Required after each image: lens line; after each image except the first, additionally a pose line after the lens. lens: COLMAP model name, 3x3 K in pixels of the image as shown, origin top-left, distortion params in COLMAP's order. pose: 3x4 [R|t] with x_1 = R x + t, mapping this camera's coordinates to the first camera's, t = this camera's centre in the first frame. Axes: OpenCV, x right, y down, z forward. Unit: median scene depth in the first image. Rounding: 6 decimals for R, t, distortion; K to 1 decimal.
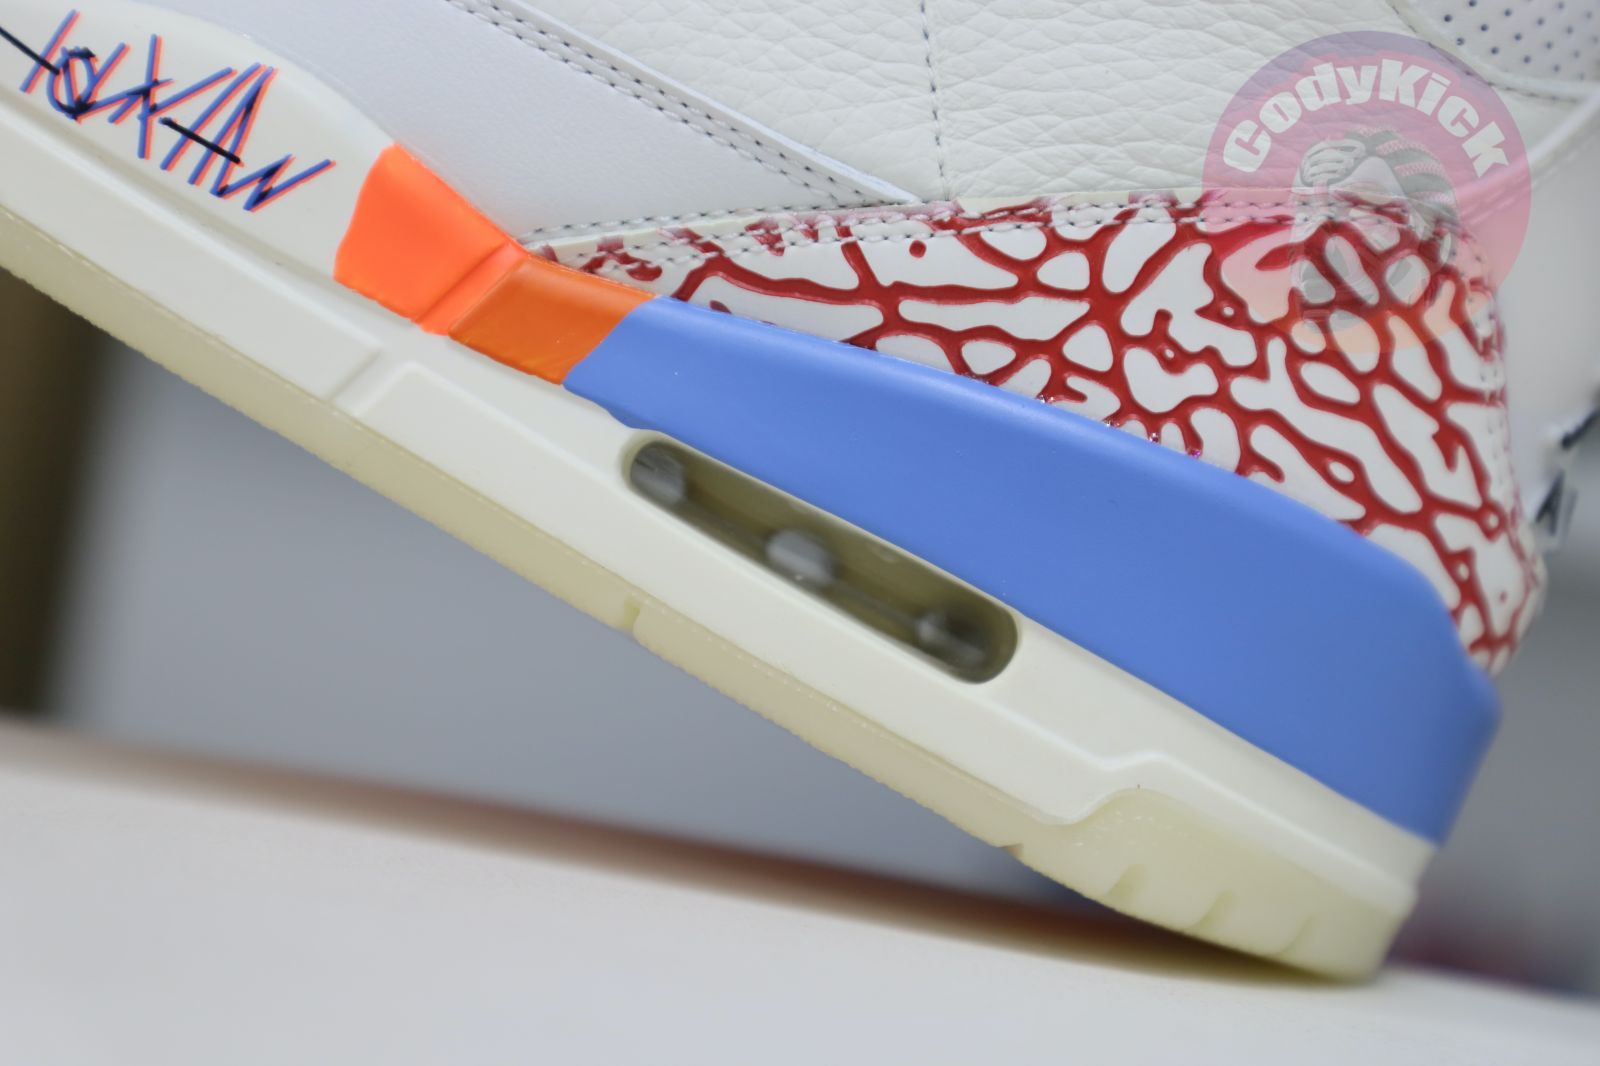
lens RADIAL K [[4360.6, 0, 879.3], [0, 4360.6, 474.0], [0, 0, 1]] dist [0.423469, 0.000000]
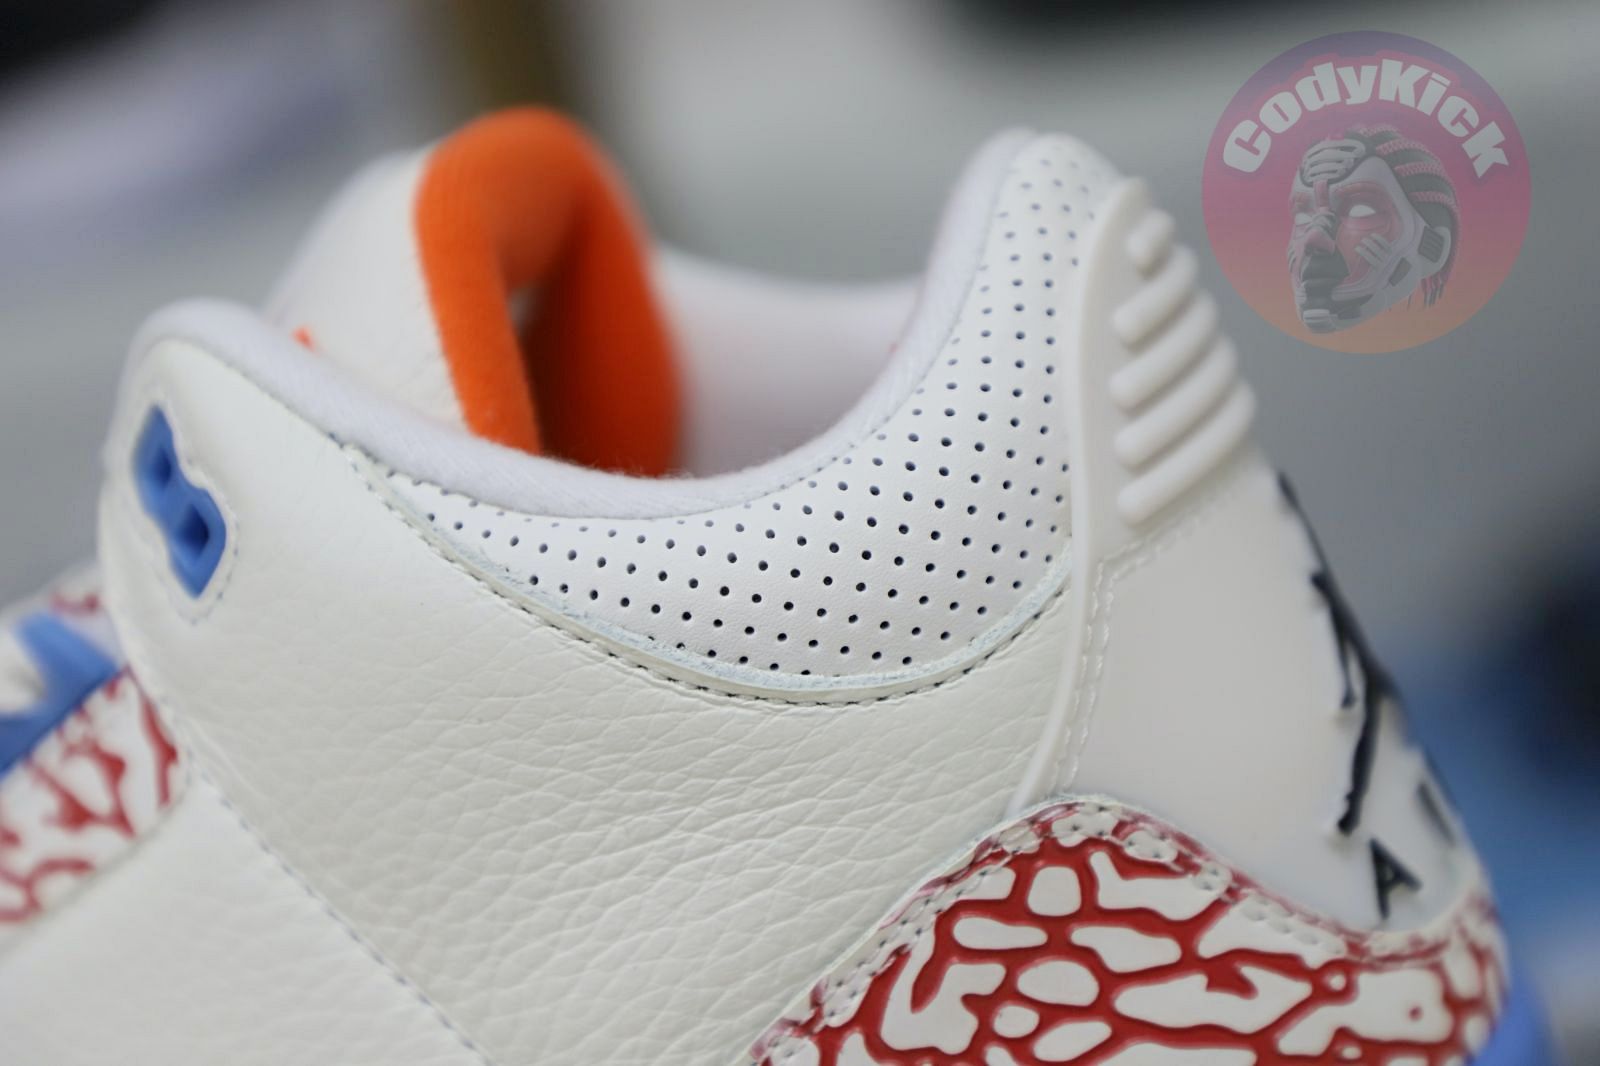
lens RADIAL K [[4360.6, 0, 739.4], [0, 4360.6, 501.9], [0, 0, 1]] dist [0.423469, 0.000000]
pose [[0.701634, -0.641607, -0.309921, 0.395562], [0.696874, 0.708598, 0.110703, -0.238786], [0.148581, -0.293649, 0.944295, 0.201295]]
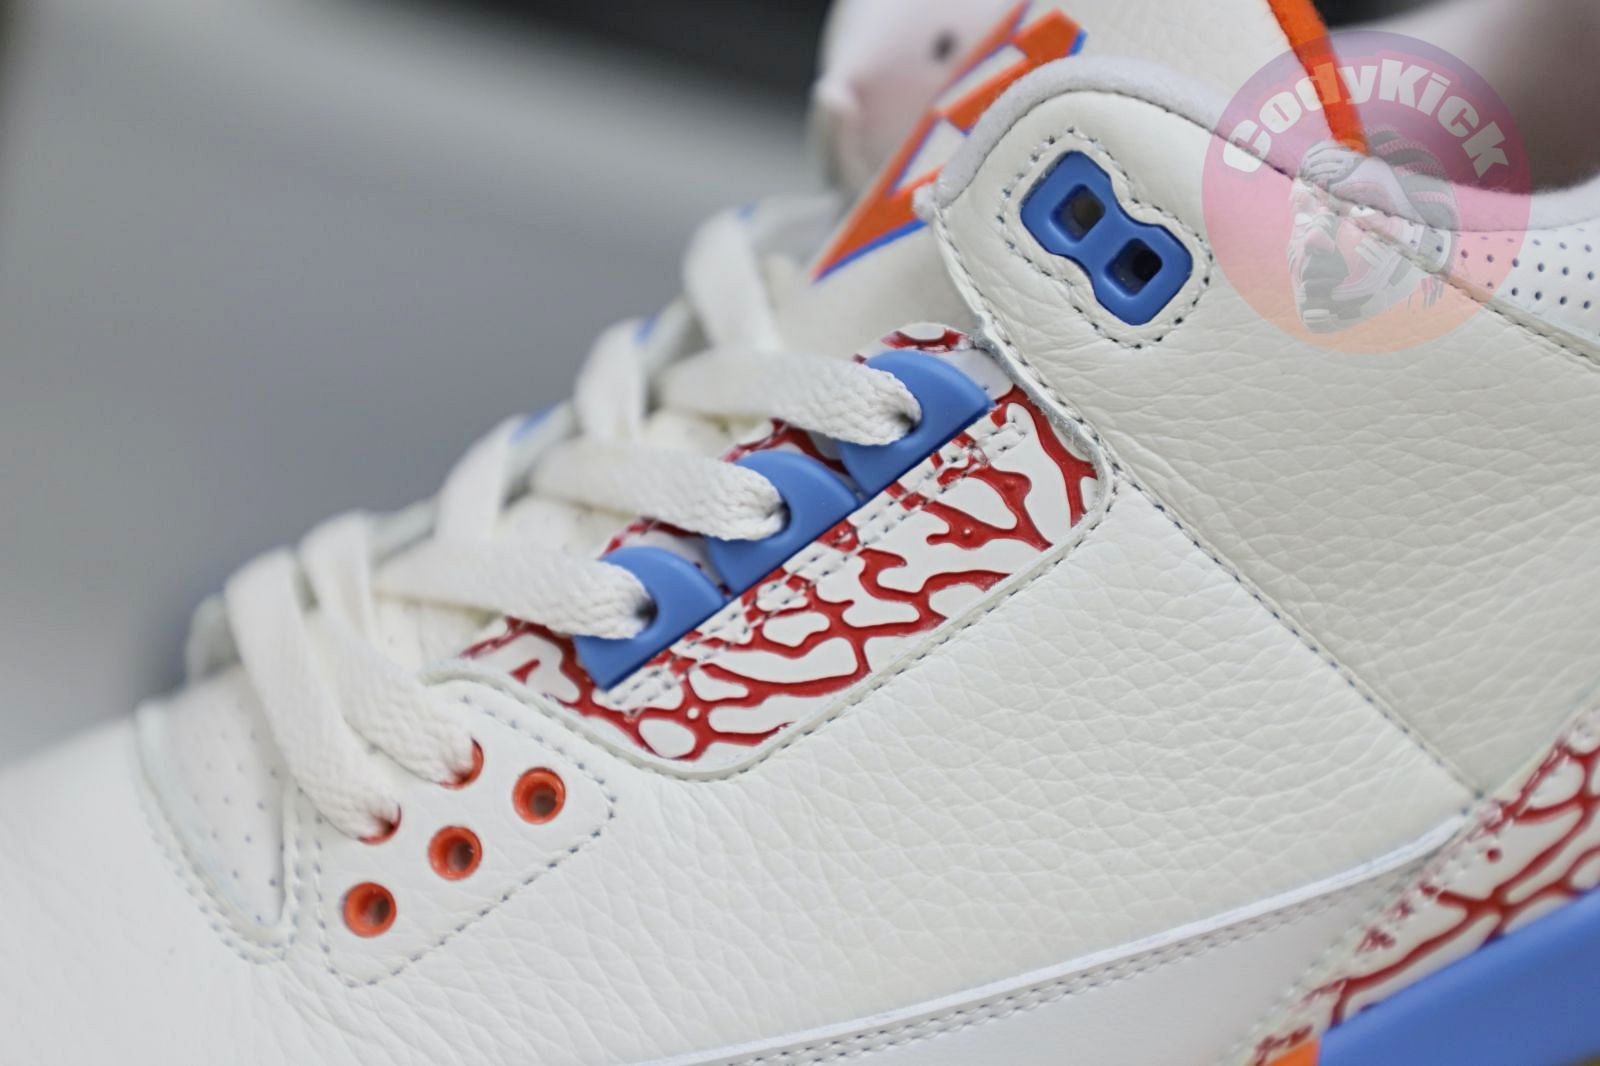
lens RADIAL K [[4360.6, 0, 801.1], [0, 4360.6, 527.6], [0, 0, 1]] dist [0.423469, 0.000000]
pose [[0.729066, -0.682166, 0.055797, -0.115320], [0.571663, 0.651735, 0.498441, -0.710865], [-0.376384, -0.331499, 0.865126, 0.181163]]
